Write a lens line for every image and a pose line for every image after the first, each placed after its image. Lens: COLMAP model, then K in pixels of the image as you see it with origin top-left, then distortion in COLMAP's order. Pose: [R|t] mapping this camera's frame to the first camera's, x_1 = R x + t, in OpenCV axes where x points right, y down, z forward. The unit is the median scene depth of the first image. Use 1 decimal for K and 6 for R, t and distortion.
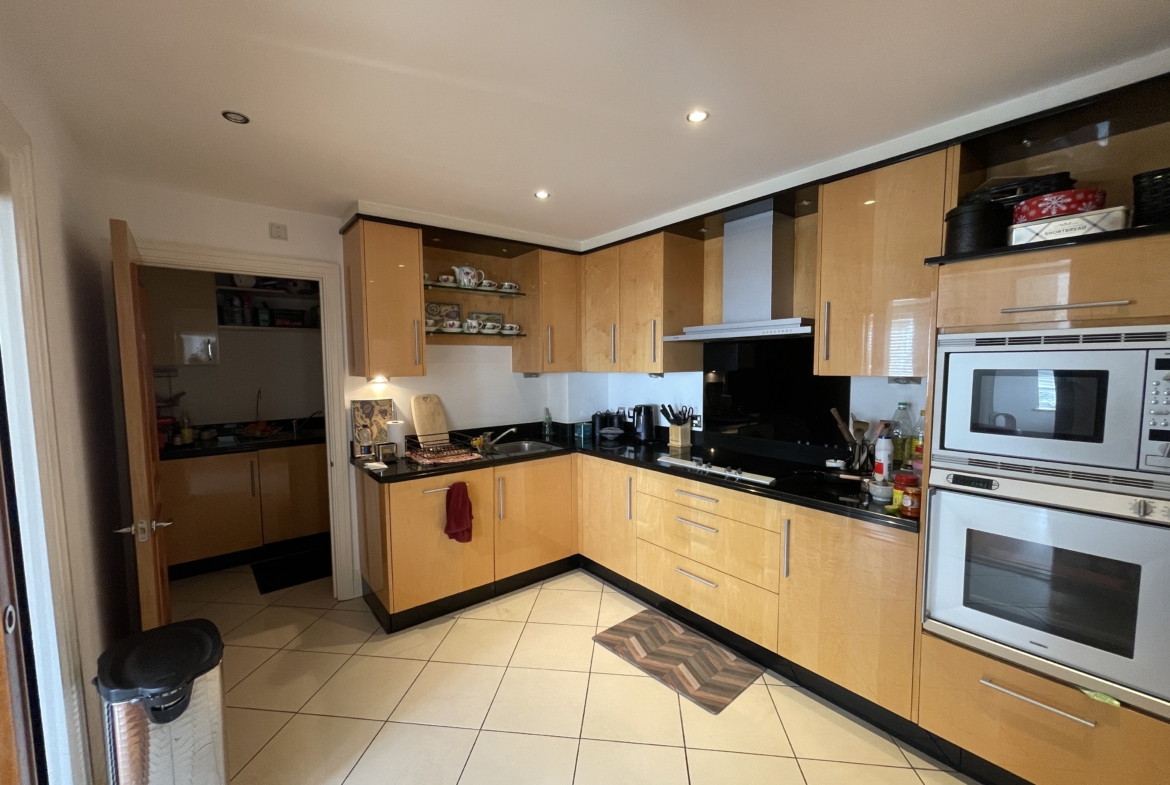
lens RADIAL K [[472.1, 0, 583.8], [0, 472.1, 395.1], [0, 0, 1]] dist [0.000543, 0.000015]
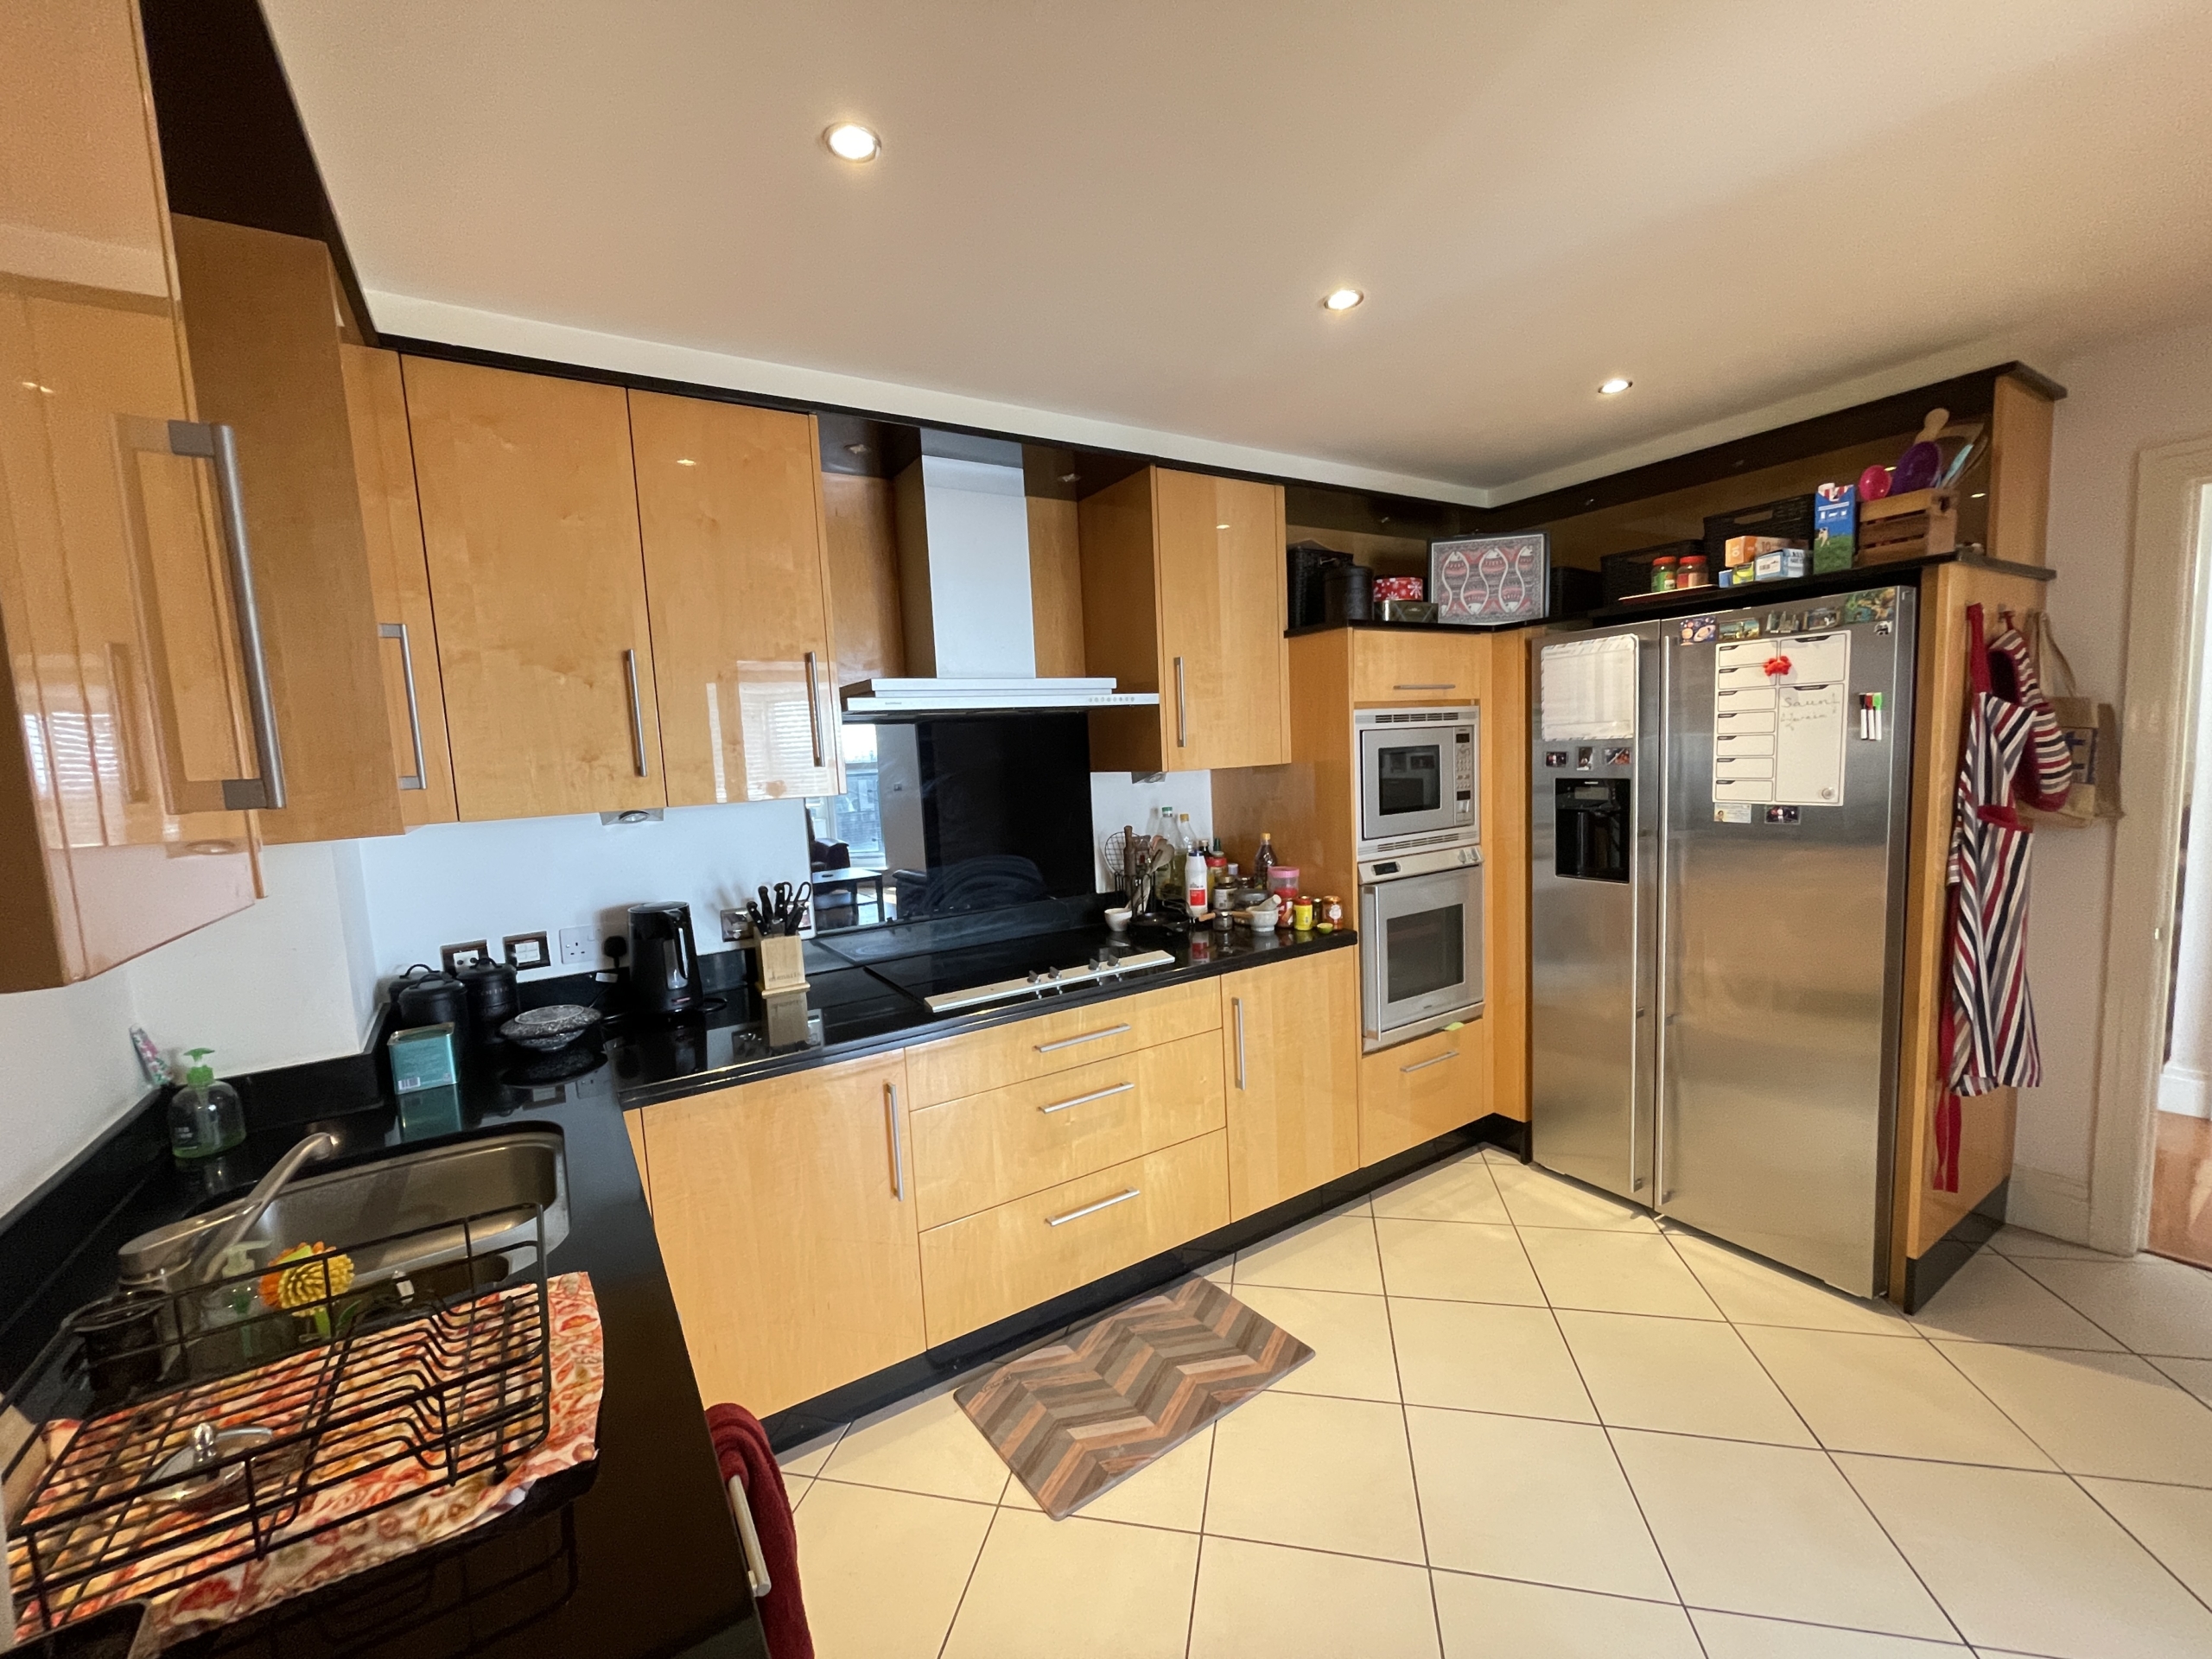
lens RADIAL K [[892.3, 0, 1102.3], [0, 892.3, 840.5], [0, 0, 1]] dist [0.007995, 0.000217]
pose [[0.113747, -0.093861, 0.989066, -0.639415], [0.119828, 0.989556, 0.080127, -0.052220], [-0.986257, 0.109404, 0.123806, 0.866793]]
